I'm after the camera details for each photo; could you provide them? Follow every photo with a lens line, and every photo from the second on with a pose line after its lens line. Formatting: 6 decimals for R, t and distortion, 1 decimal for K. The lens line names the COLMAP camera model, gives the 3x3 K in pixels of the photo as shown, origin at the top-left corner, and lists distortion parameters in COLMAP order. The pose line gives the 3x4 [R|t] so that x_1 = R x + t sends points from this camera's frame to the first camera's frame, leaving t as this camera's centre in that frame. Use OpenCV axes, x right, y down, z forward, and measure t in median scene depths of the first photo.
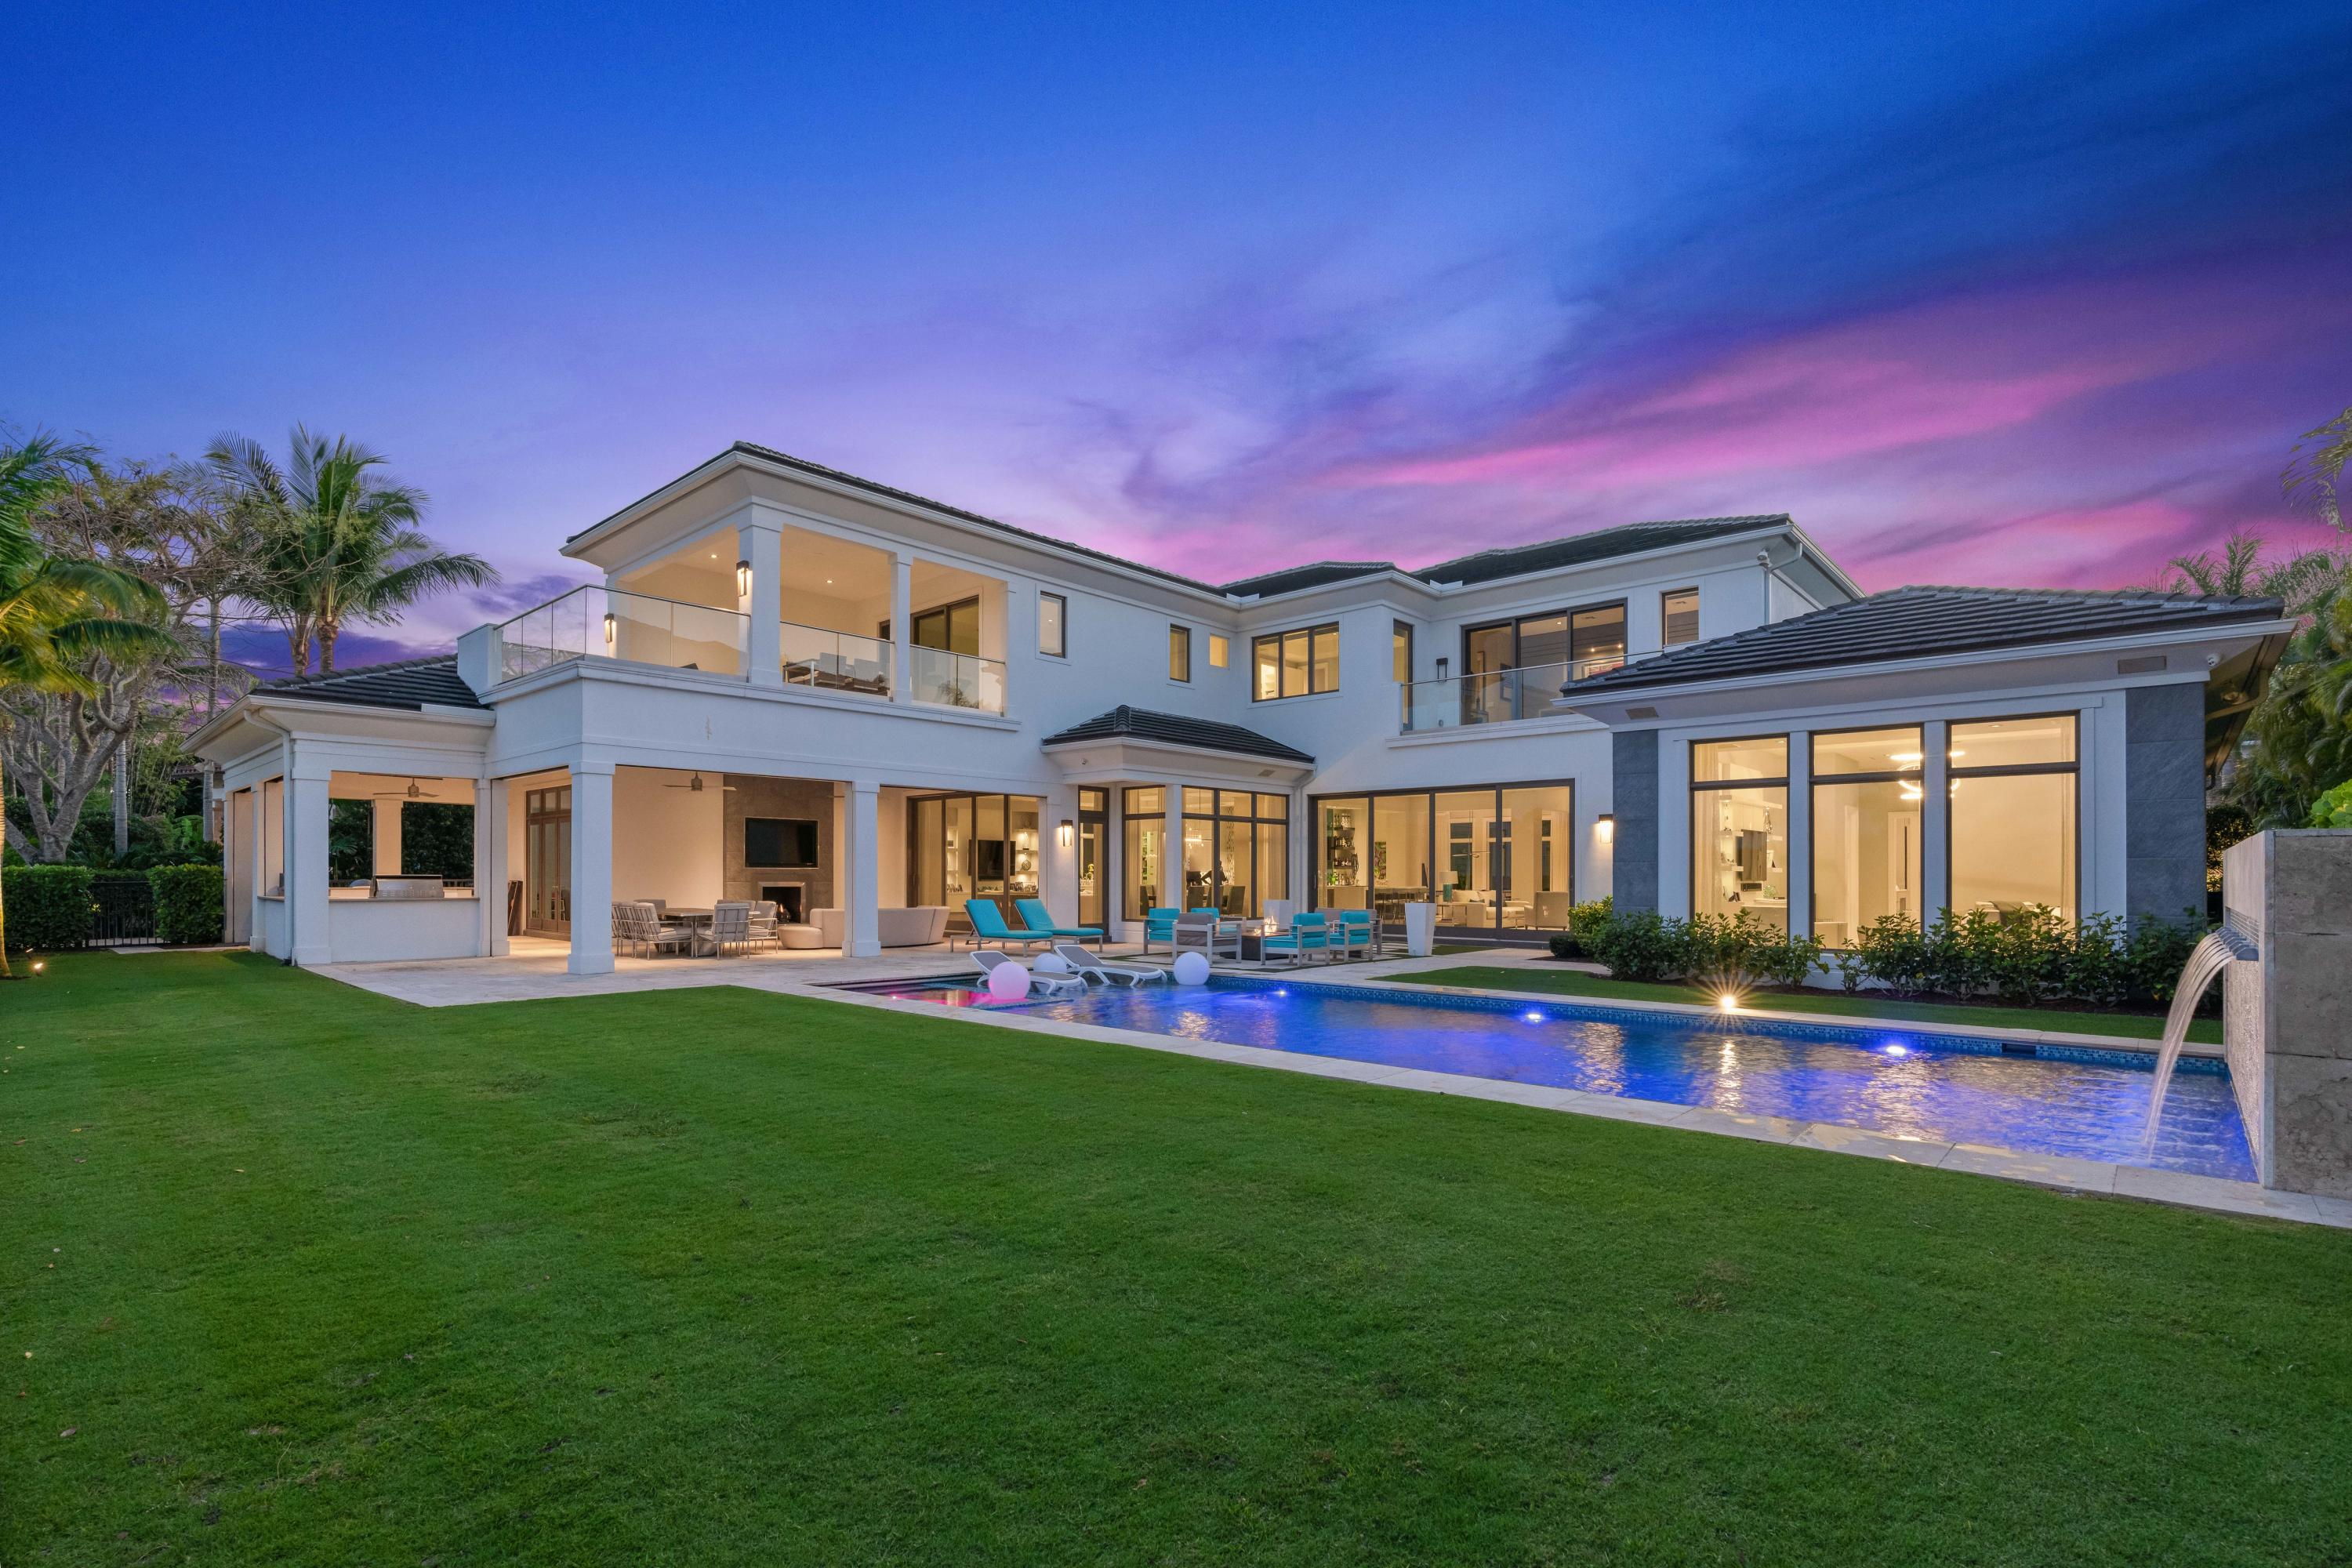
lens RADIAL K [[1055.5, 0, 1167.1], [0, 1055.5, 878.7], [0, 0, 1]] dist [-0.013679, 0.004241]
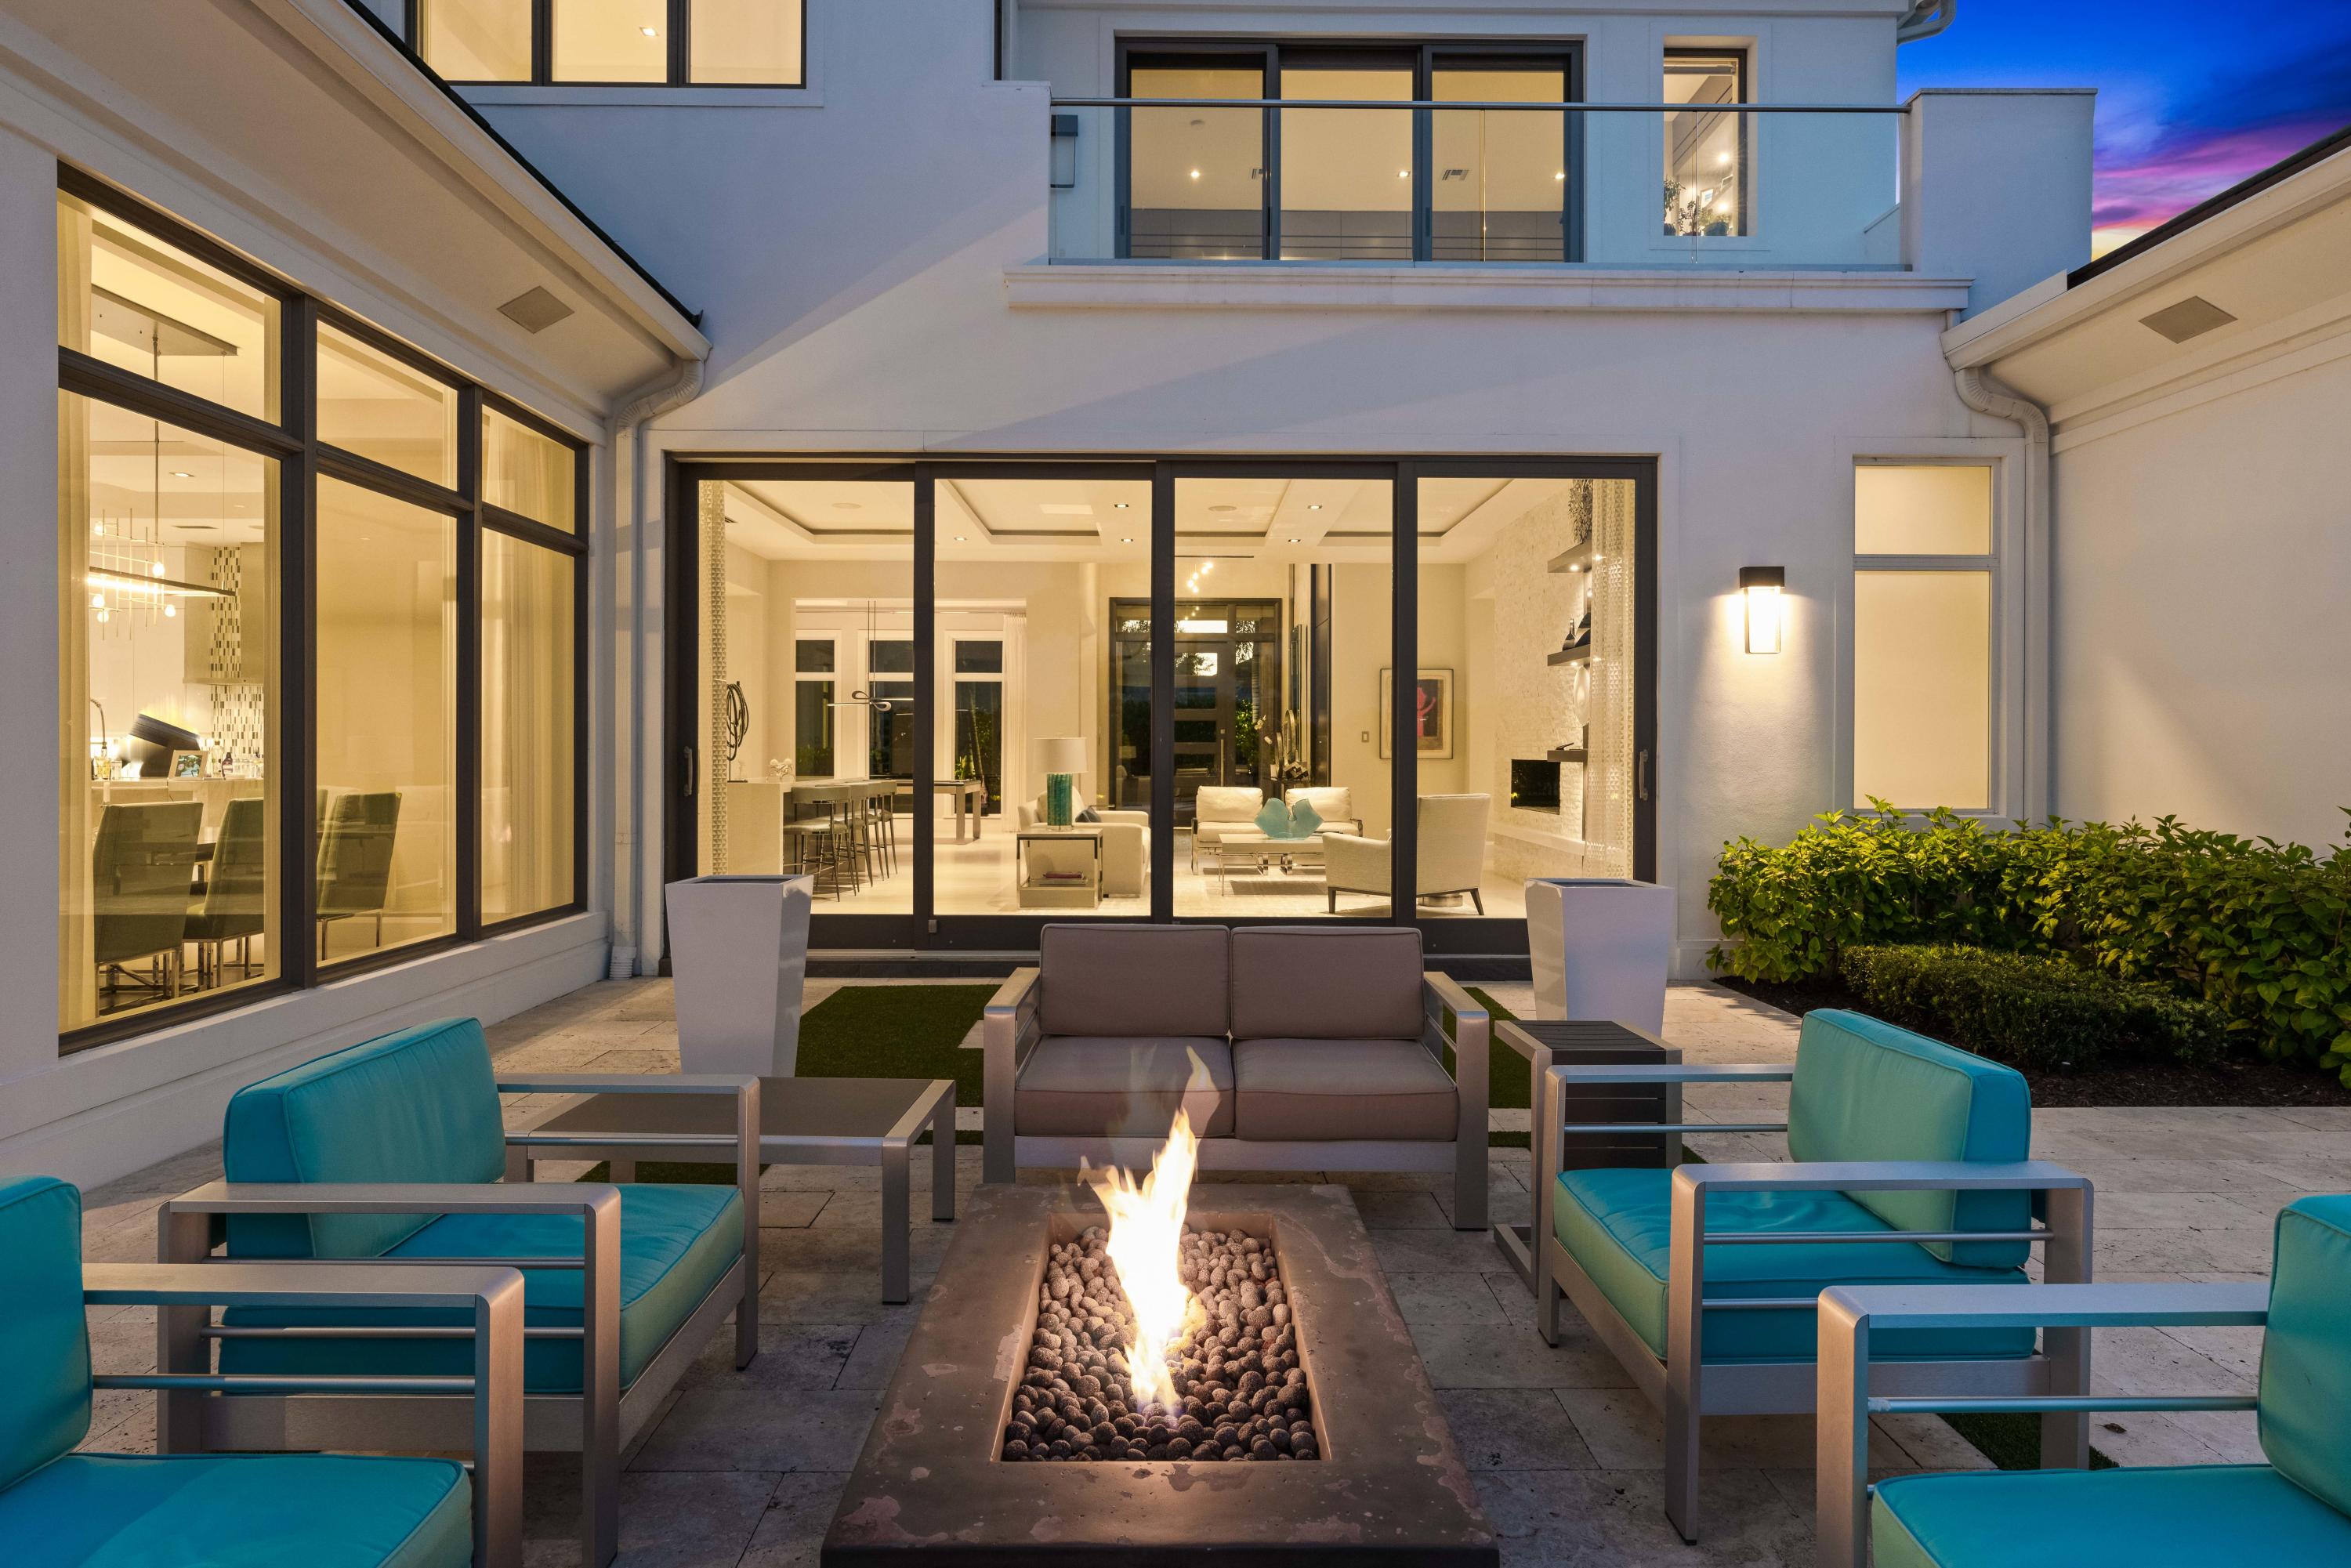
lens RADIAL K [[1276.3, 0, 1179.2], [0, 1276.3, 755.5], [0, 0, 1]] dist [0.000047, 0.001387]
pose [[0.727814, -0.002591, 0.685770, 0.004645], [0.000789, 0.999995, 0.002941, -0.002559], [-0.685774, -0.001599, 0.727813, 0.808815]]
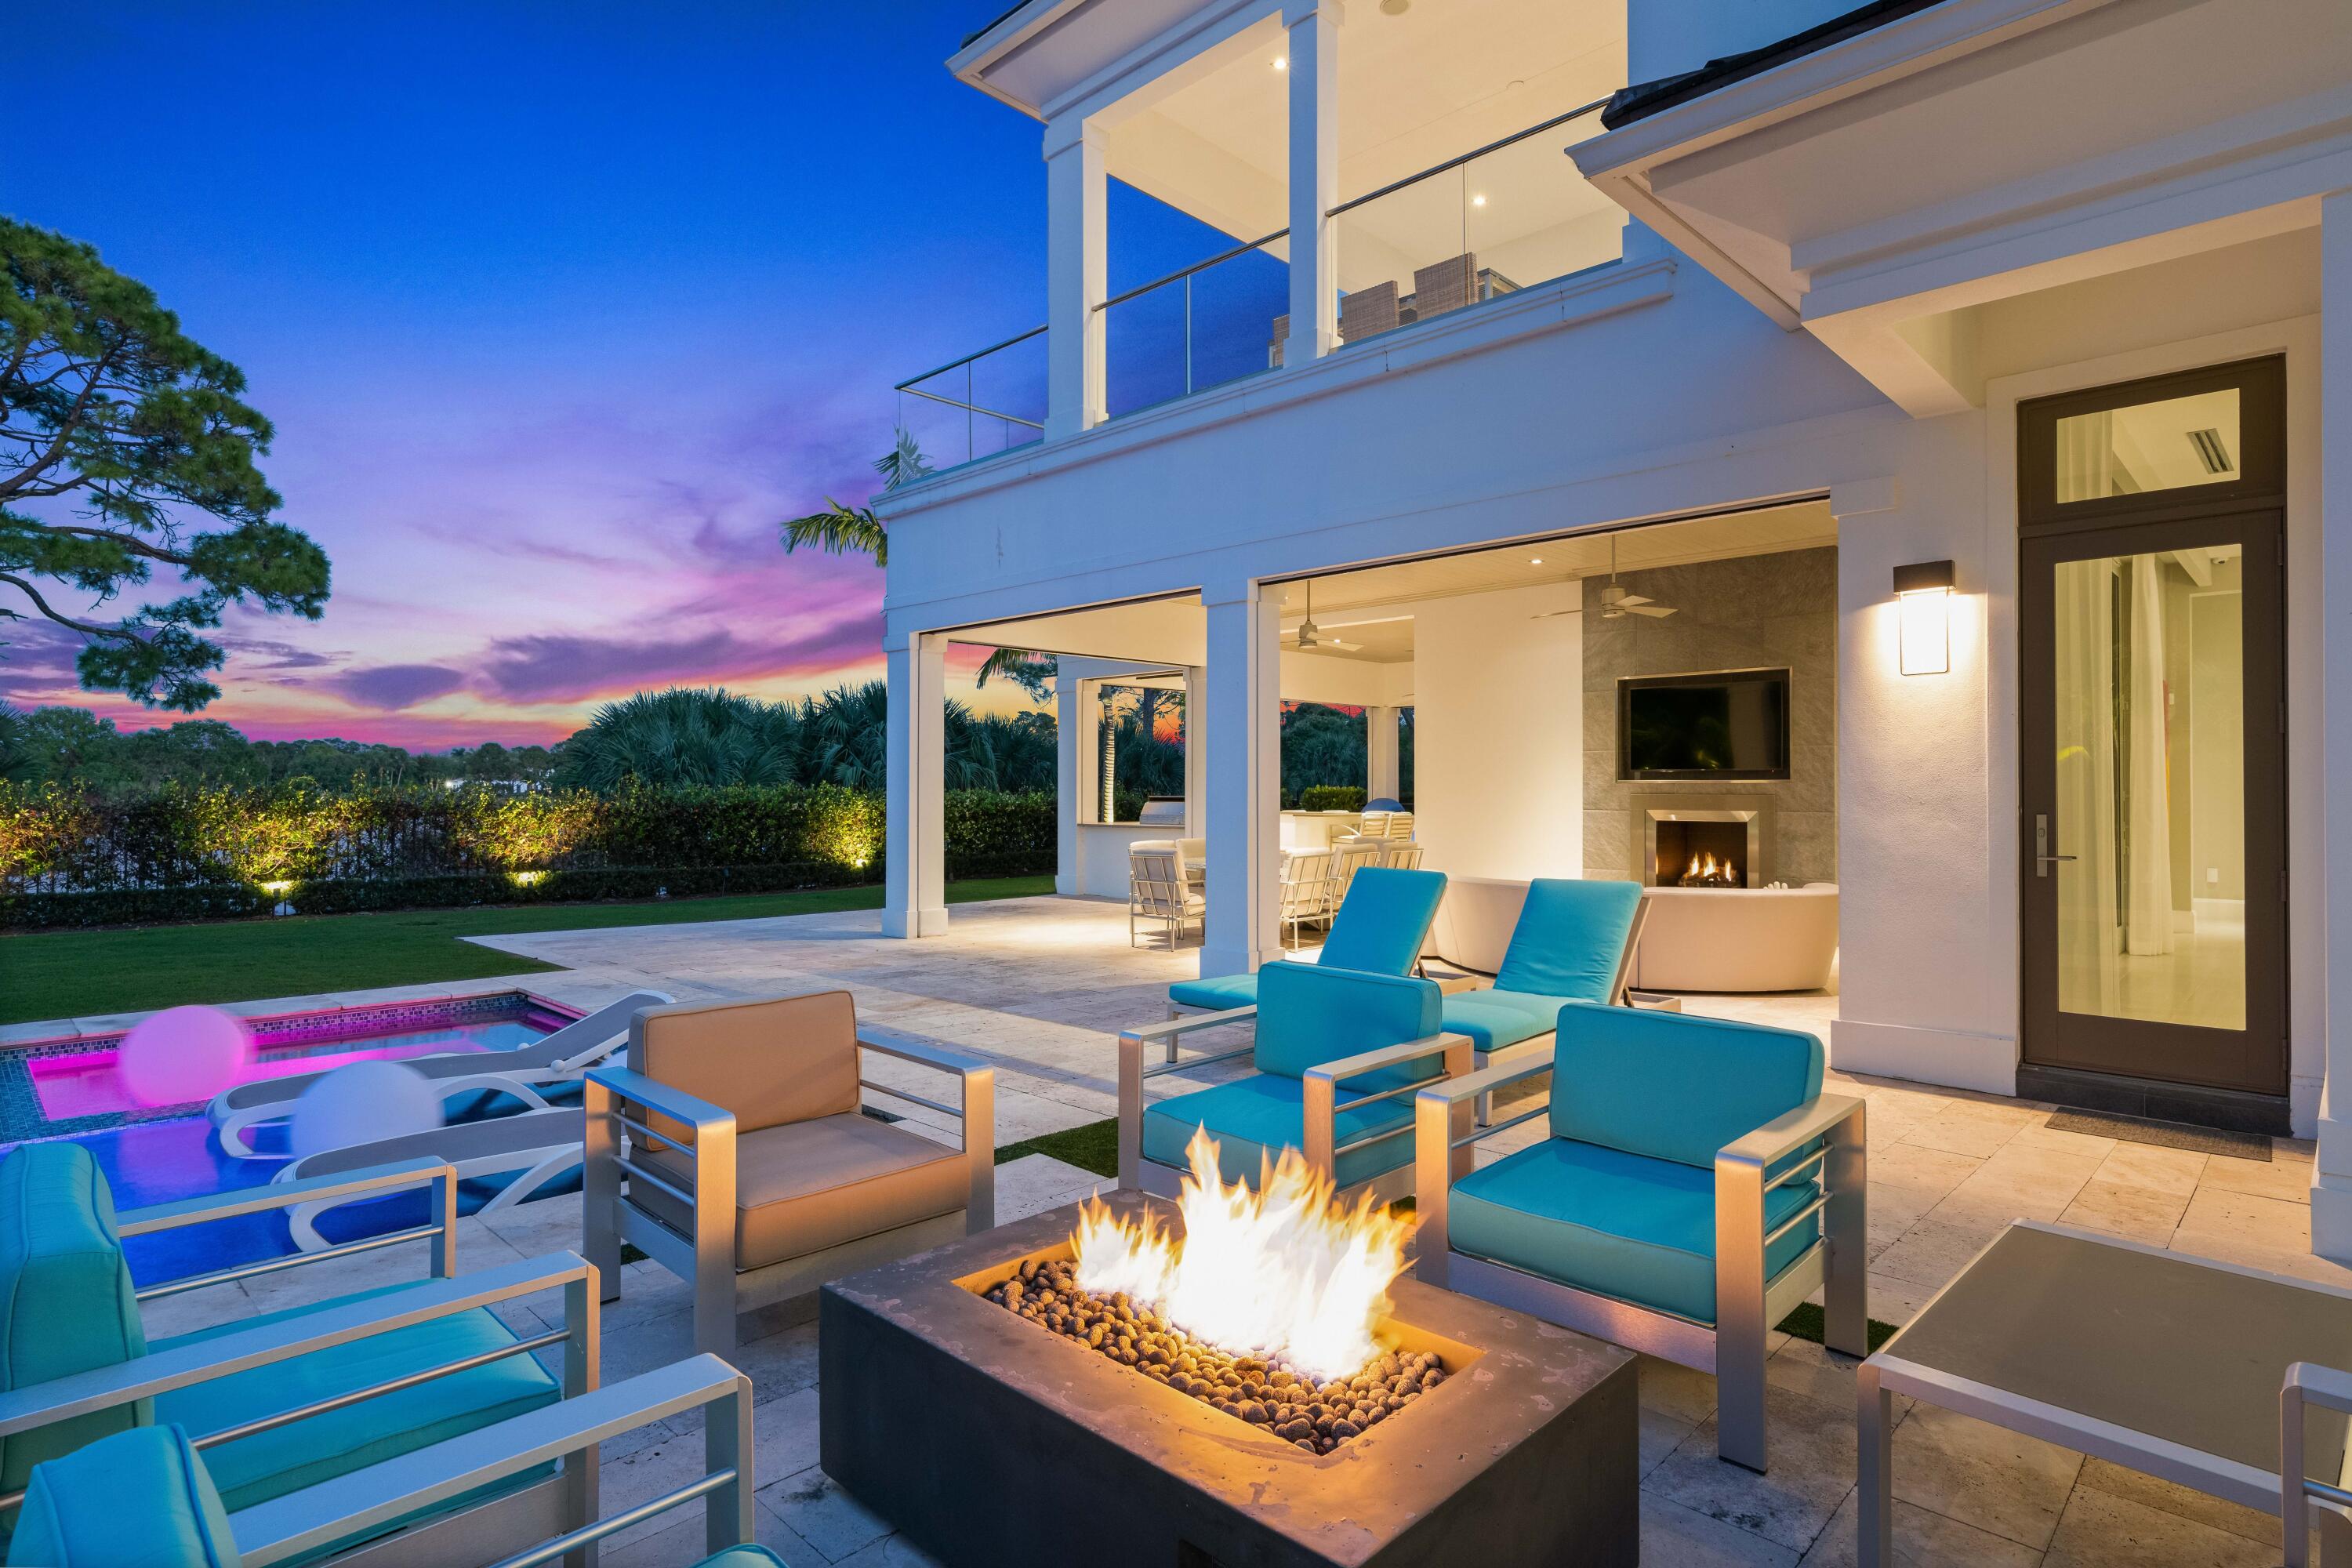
lens RADIAL K [[1210.2, 0, 1173.2], [0, 1210.2, 788.1], [0, 0, 1]] dist [0.000366, 0.000079]
pose [[-0.035886, -0.007411, -0.999328, 0.196794], [-0.003318, 0.999968, -0.007297, -0.002437], [0.999350, 0.003054, -0.035910, 0.898408]]
